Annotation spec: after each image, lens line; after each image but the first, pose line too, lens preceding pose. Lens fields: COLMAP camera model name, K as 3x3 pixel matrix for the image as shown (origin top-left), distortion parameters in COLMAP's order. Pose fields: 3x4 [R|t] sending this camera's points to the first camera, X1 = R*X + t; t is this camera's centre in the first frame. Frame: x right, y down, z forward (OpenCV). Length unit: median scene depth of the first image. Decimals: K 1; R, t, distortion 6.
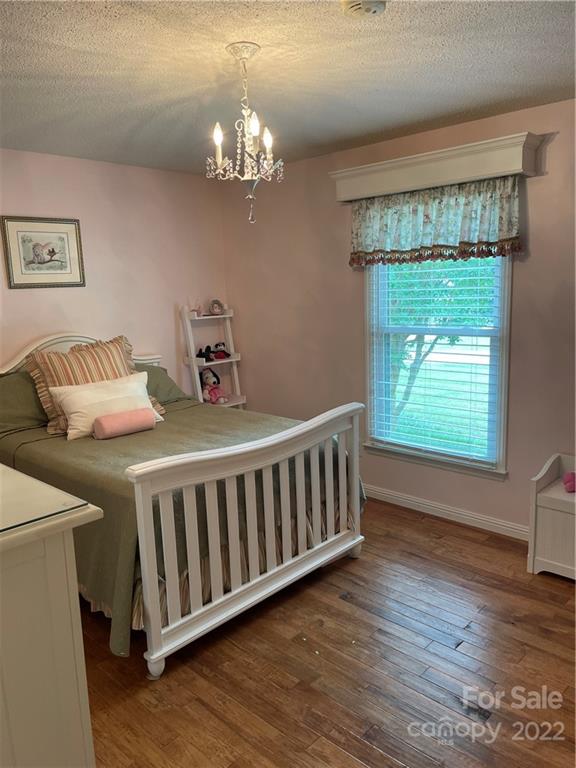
lens RADIAL K [[580.5, 0, 289.6], [0, 580.5, 379.6], [0, 0, 1]] dist [0.086660, -0.115947]
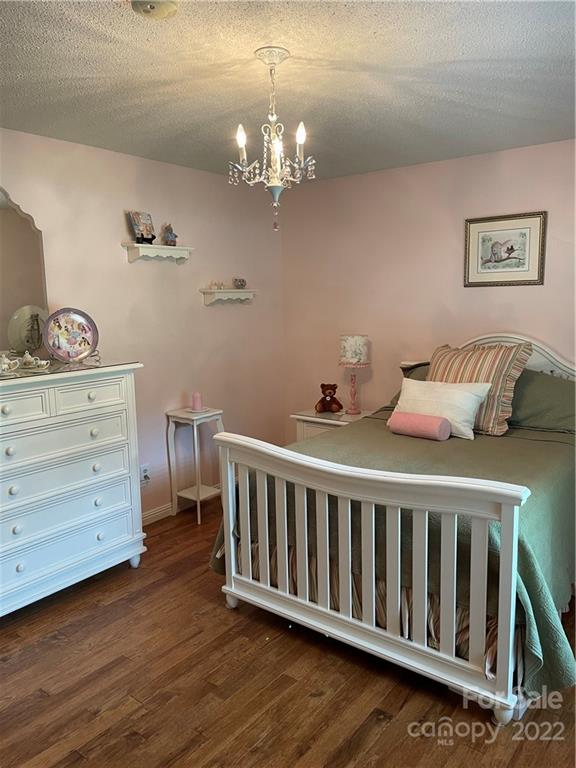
lens RADIAL K [[580.5, 0, 289.6], [0, 580.5, 379.6], [0, 0, 1]] dist [0.086660, -0.115947]
pose [[0.102326, 0.178252, -0.978650, 0.571507], [-0.150778, 0.975226, 0.161864, -0.113596], [0.983258, 0.130996, 0.126667, 0.567893]]
